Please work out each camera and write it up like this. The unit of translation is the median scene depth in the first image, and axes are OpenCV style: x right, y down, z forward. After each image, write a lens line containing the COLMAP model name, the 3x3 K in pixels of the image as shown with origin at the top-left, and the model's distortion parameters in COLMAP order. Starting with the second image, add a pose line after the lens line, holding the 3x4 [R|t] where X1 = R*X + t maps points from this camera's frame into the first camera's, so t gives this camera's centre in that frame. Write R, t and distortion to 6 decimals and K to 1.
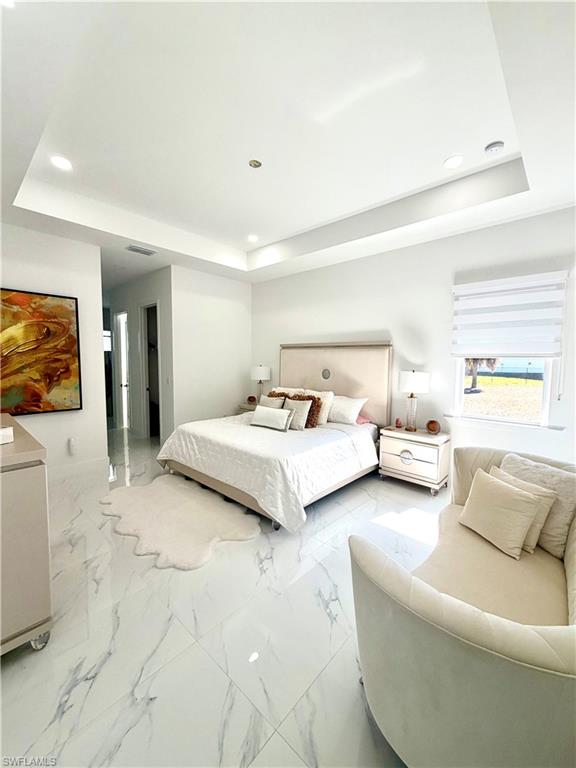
lens RADIAL K [[306.4, 0, 288.5], [0, 306.4, 381.9], [0, 0, 1]] dist [0.000726, 0.000191]
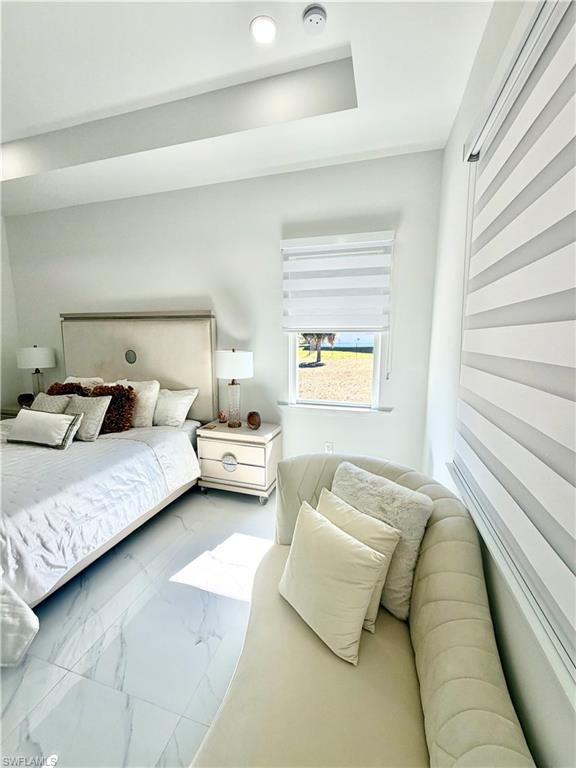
lens RADIAL K [[306.4, 0, 288.5], [0, 306.4, 381.9], [0, 0, 1]] dist [0.000726, 0.000191]
pose [[0.903304, -0.068760, 0.423454, 0.193605], [0.037549, 0.995956, 0.081622, -0.014385], [-0.427354, -0.057829, 0.902233, 0.256213]]
